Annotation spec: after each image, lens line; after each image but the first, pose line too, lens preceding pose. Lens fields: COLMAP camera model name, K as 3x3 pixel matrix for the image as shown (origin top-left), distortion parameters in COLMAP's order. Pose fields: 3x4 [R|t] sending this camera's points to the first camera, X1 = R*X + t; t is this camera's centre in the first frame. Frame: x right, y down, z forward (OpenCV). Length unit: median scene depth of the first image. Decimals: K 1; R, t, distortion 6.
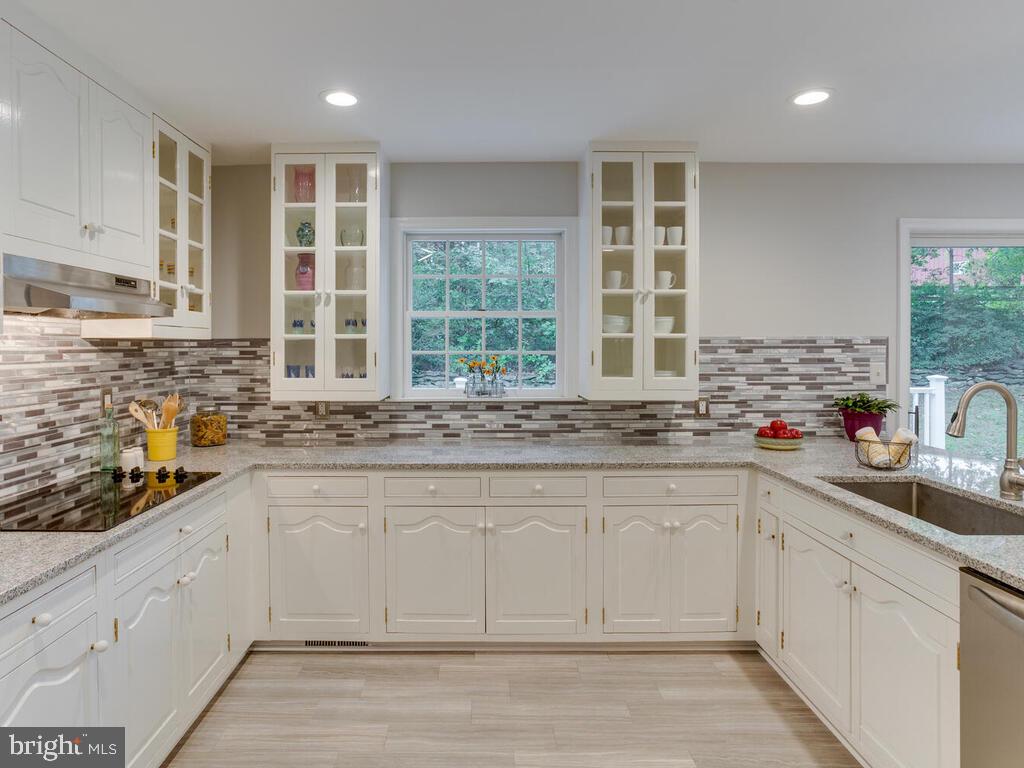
lens RADIAL K [[598.6, 0, 477.9], [0, 598.6, 350.0], [0, 0, 1]] dist [-0.039127, 0.021877]
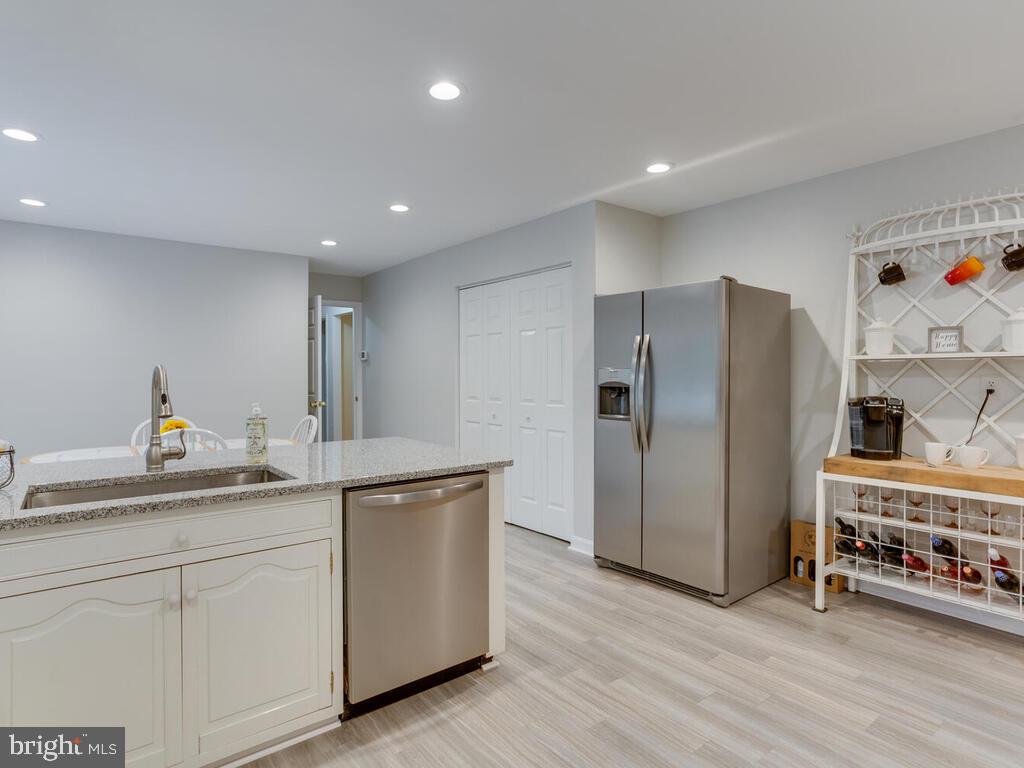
lens RADIAL K [[571.2, 0, 507.5], [0, 571.2, 377.8], [0, 0, 1]] dist [-0.023251, 0.011335]
pose [[-0.621442, -0.003110, 0.783454, -0.216872], [0.007736, 0.999919, 0.010106, 0.048072], [-0.783422, 0.012341, -0.621367, 0.743183]]
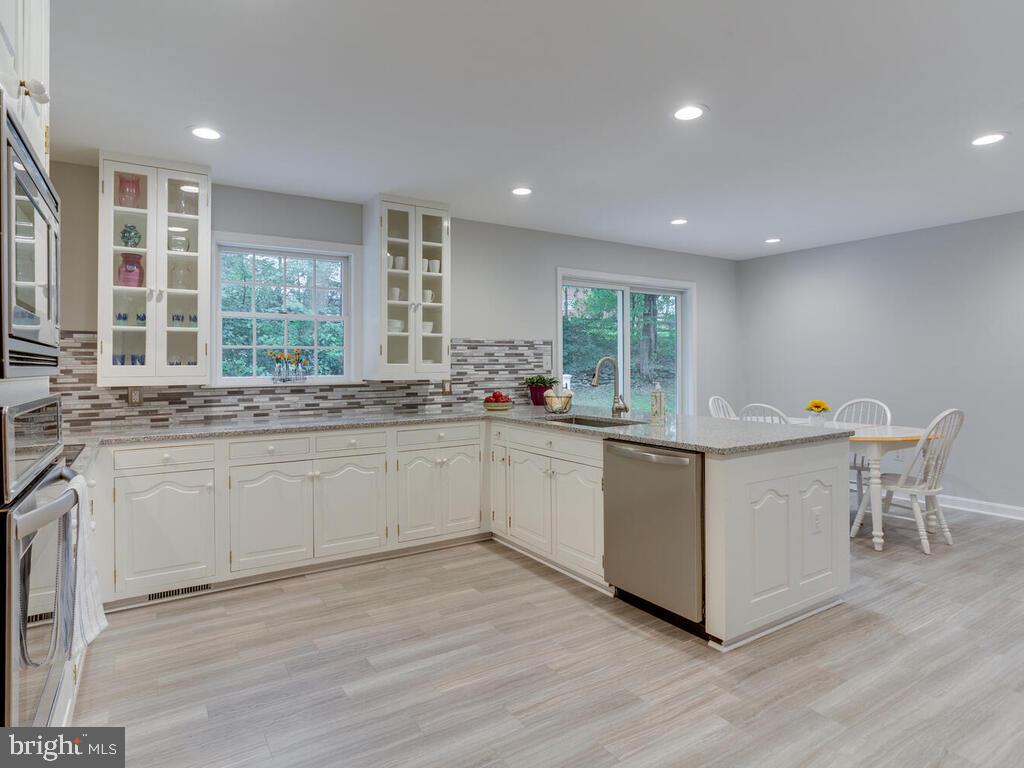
lens RADIAL K [[571.2, 0, 494.6], [0, 571.2, 355.6], [0, 0, 1]] dist [-0.023251, 0.011335]
pose [[0.848585, 0.004745, 0.529038, -0.283002], [0.006959, 0.999773, -0.020131, 0.055192], [-0.529013, 0.020764, 0.848359, -0.253684]]
